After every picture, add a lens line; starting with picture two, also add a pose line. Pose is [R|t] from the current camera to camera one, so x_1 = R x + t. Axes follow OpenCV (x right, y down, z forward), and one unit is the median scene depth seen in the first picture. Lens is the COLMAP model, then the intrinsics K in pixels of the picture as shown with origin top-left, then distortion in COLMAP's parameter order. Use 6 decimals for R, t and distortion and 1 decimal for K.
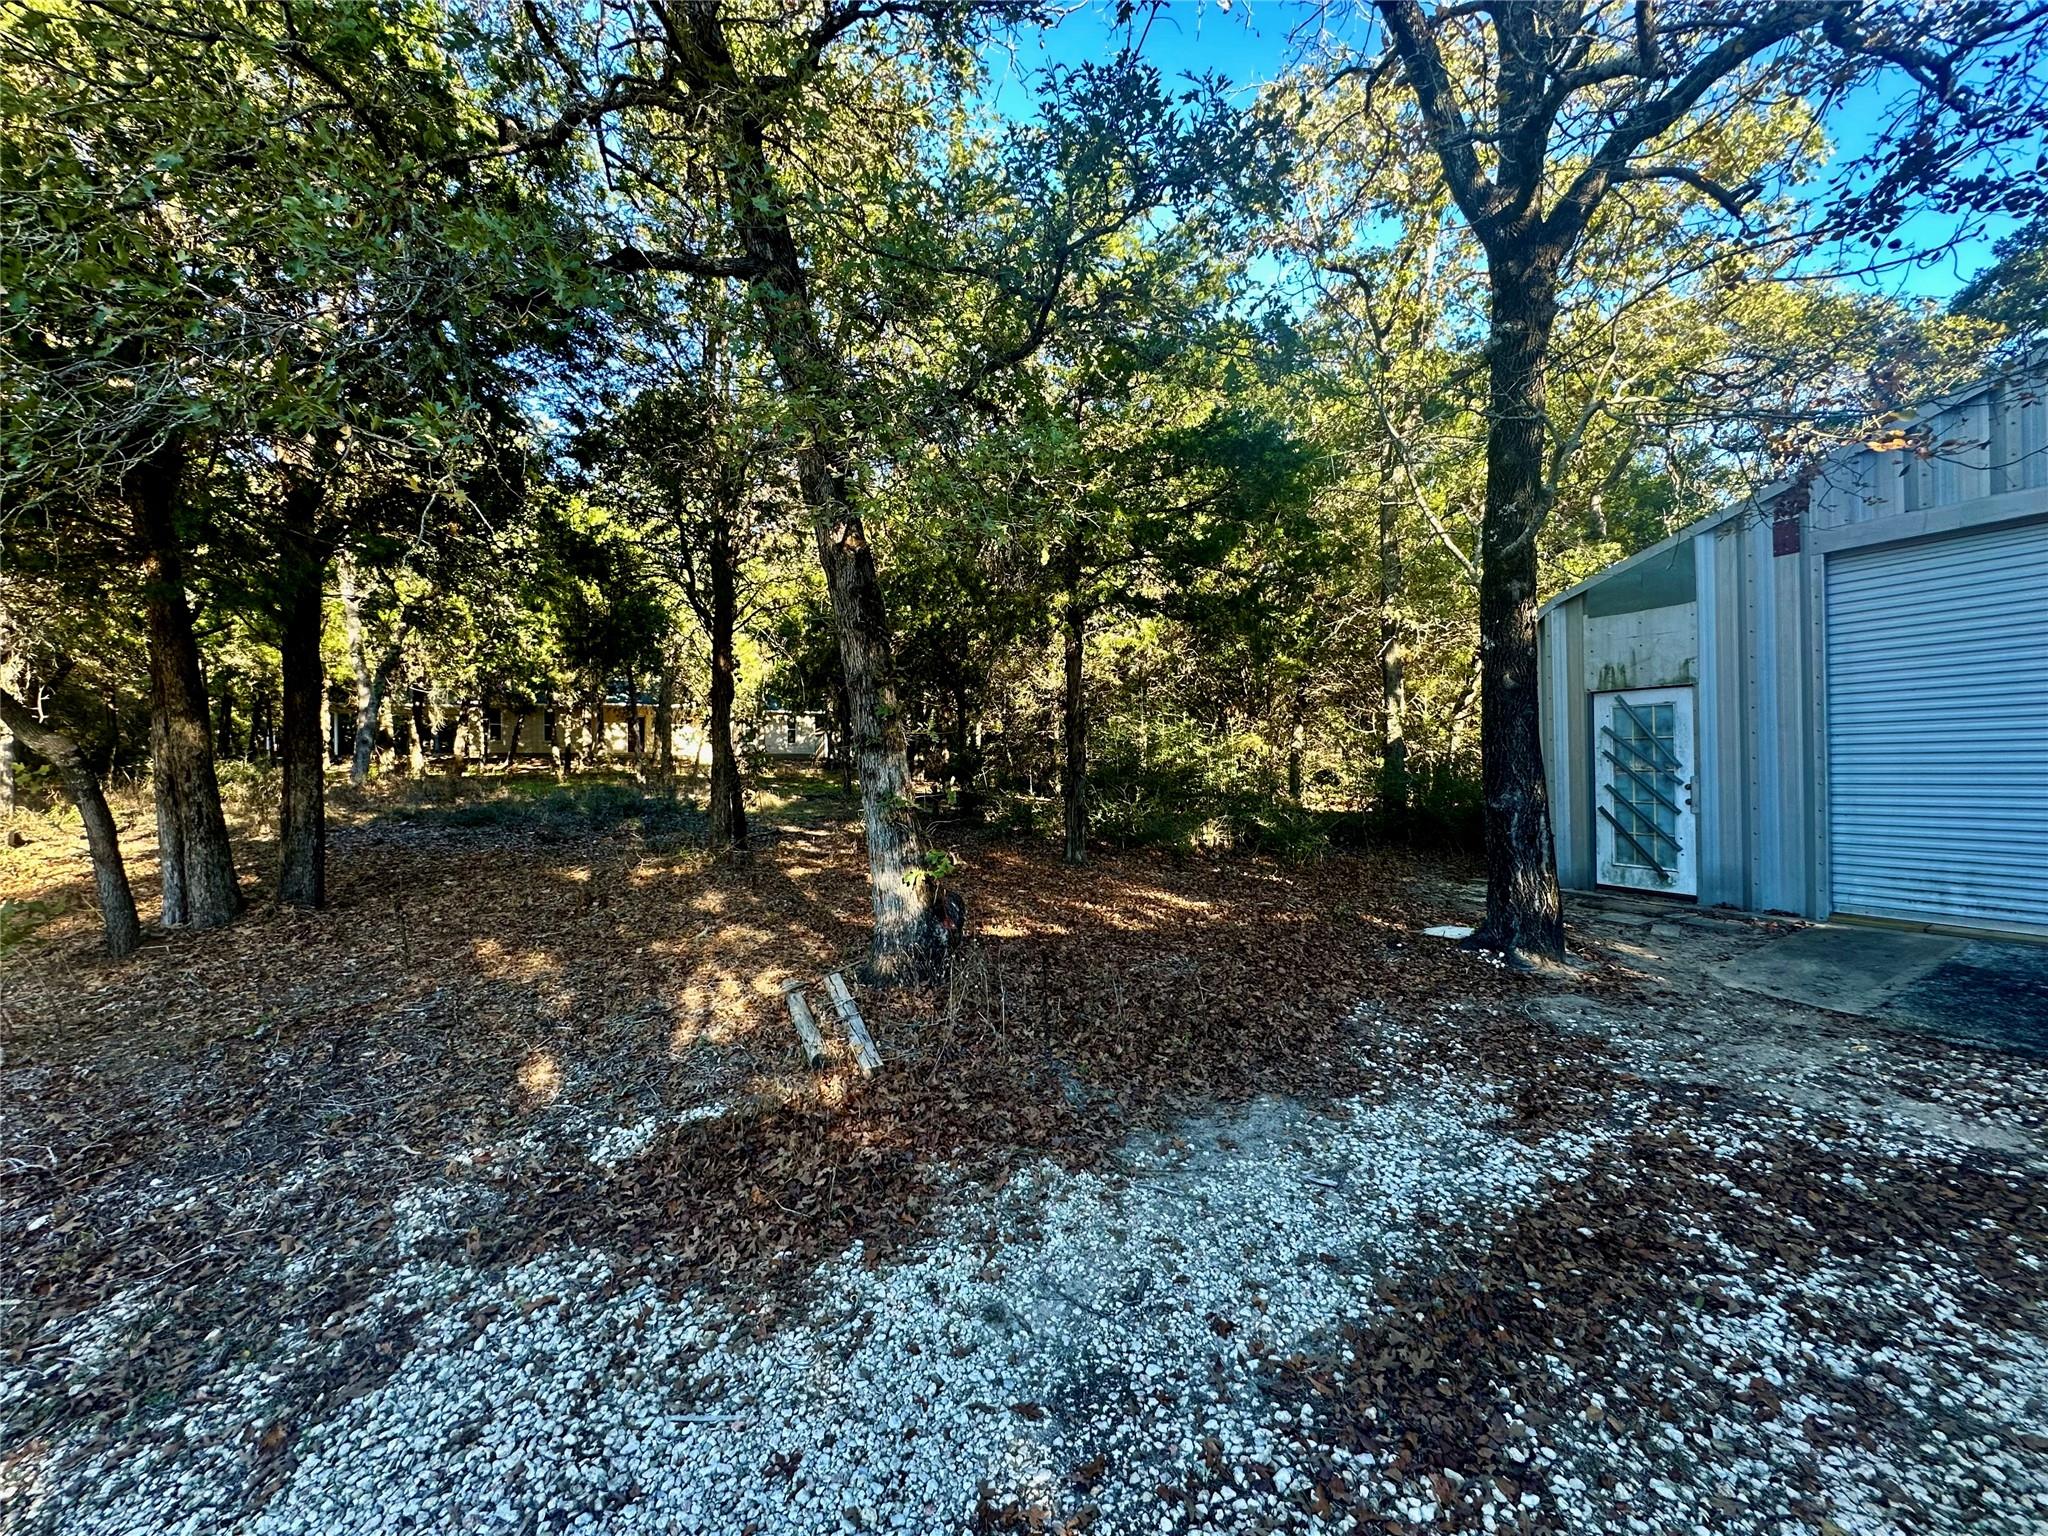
lens RADIAL K [[817.4, 0, 1021.7], [0, 817.4, 767.8], [0, 0, 1]] dist [-0.003846, 0.000643]
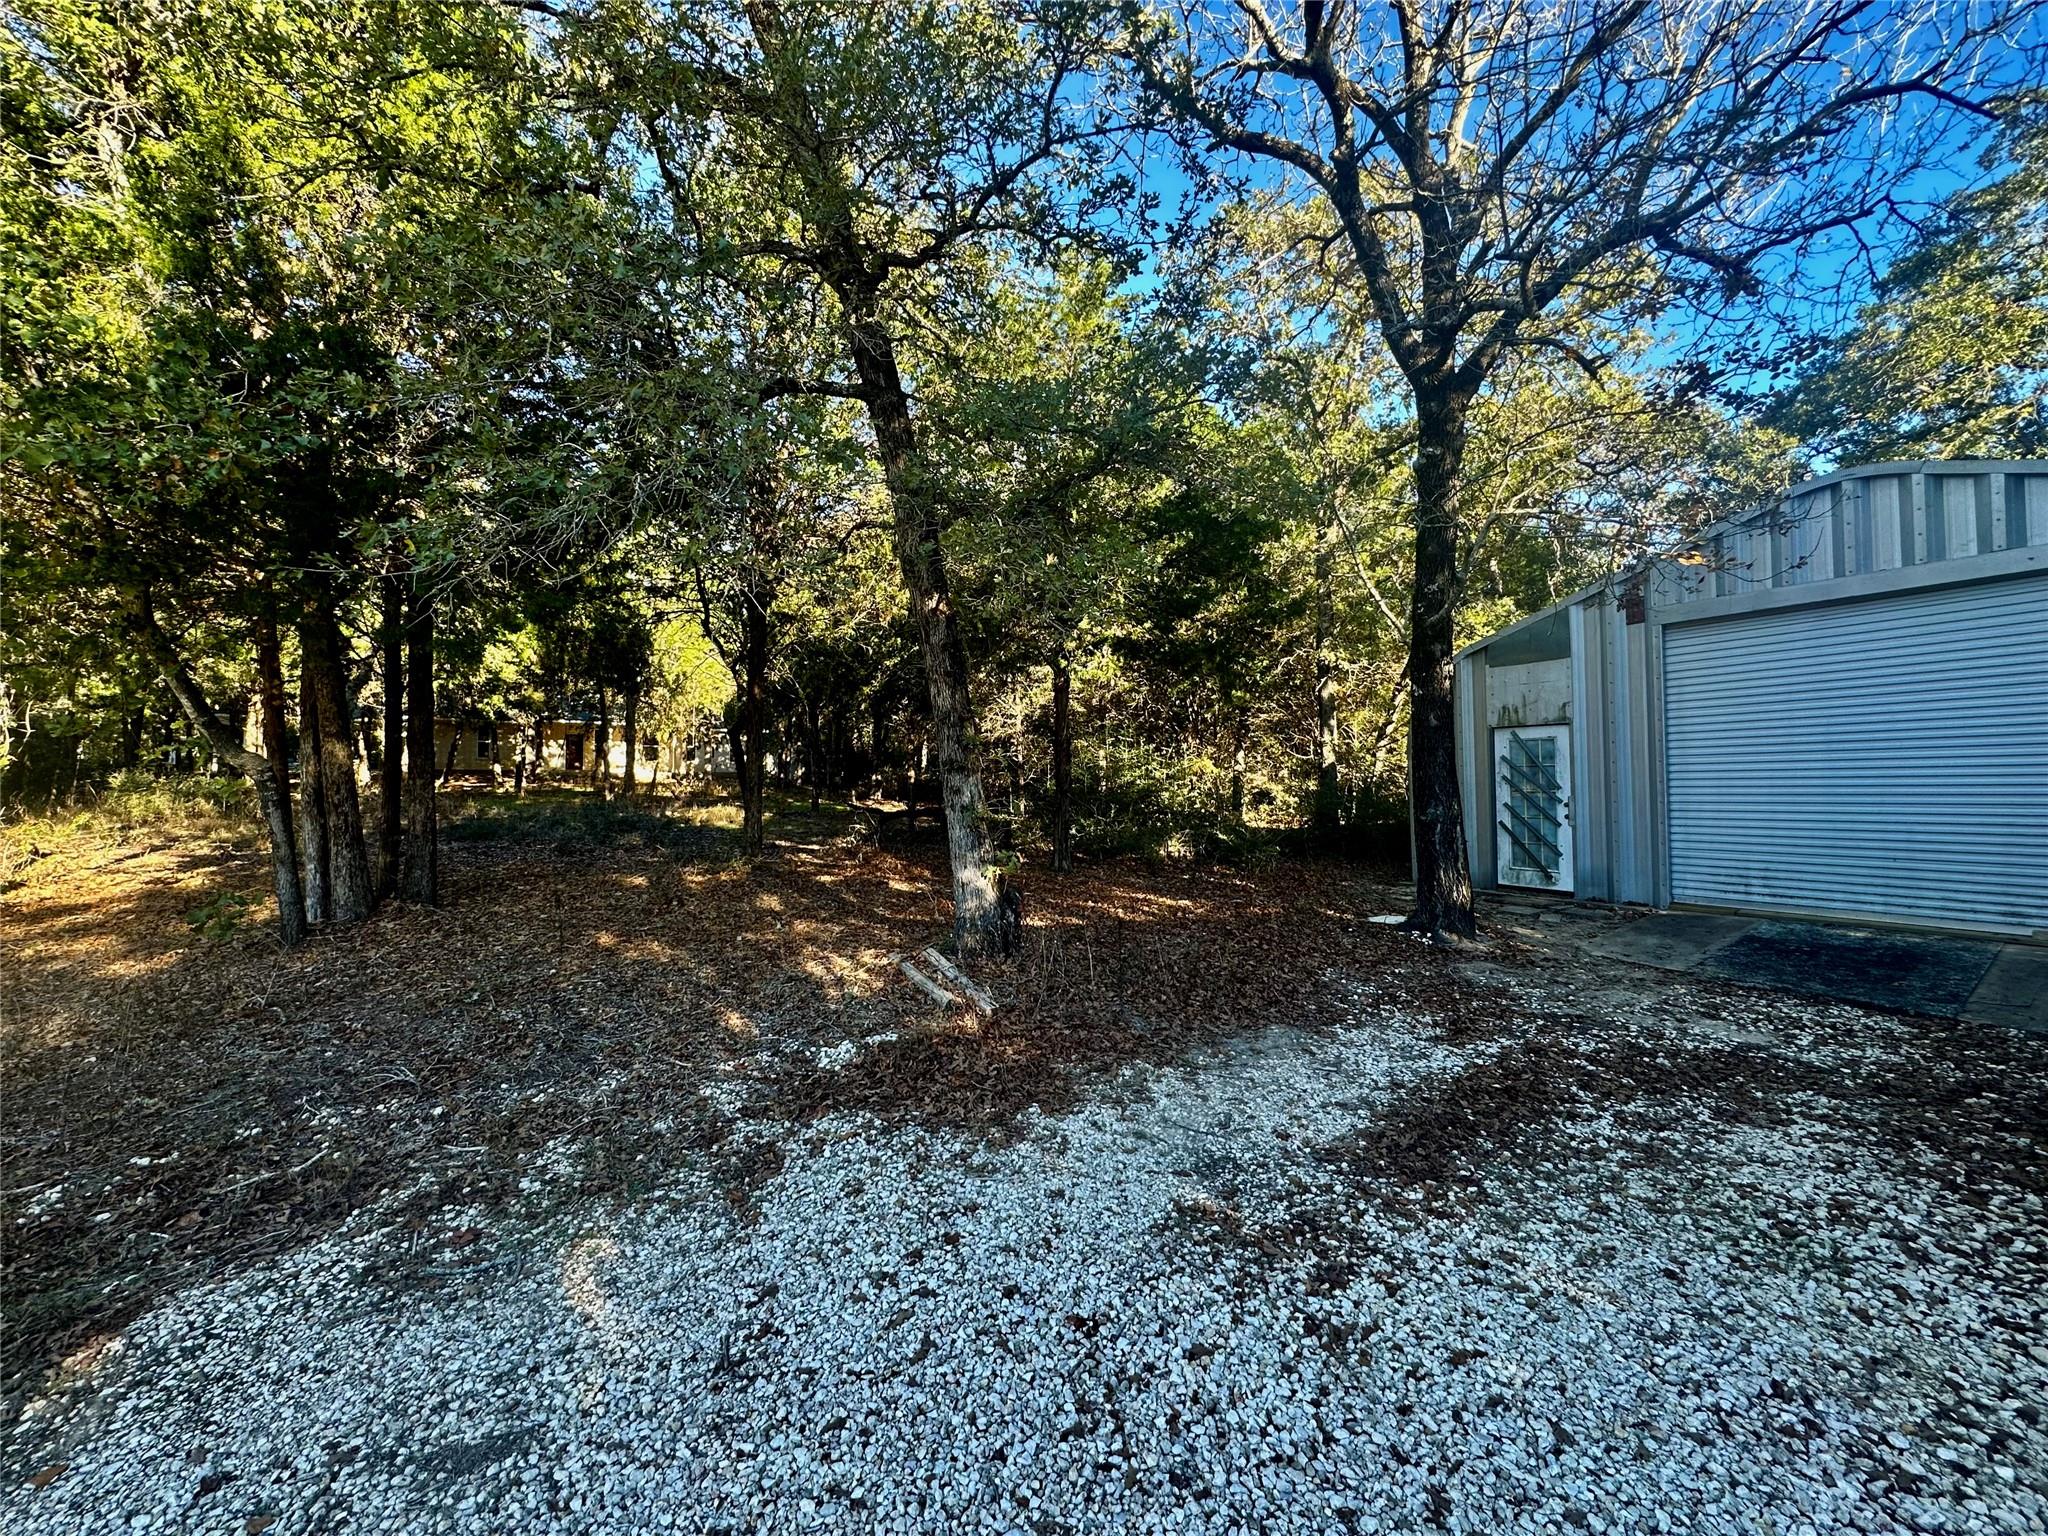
lens RADIAL K [[817.4, 0, 1023.5], [0, 817.4, 766.7], [0, 0, 1]] dist [-0.003846, 0.000643]
pose [[0.995875, 0.007610, 0.090421, -0.192551], [-0.005208, 0.999628, -0.026770, 0.004403], [-0.090591, 0.026188, 0.995544, -0.263659]]
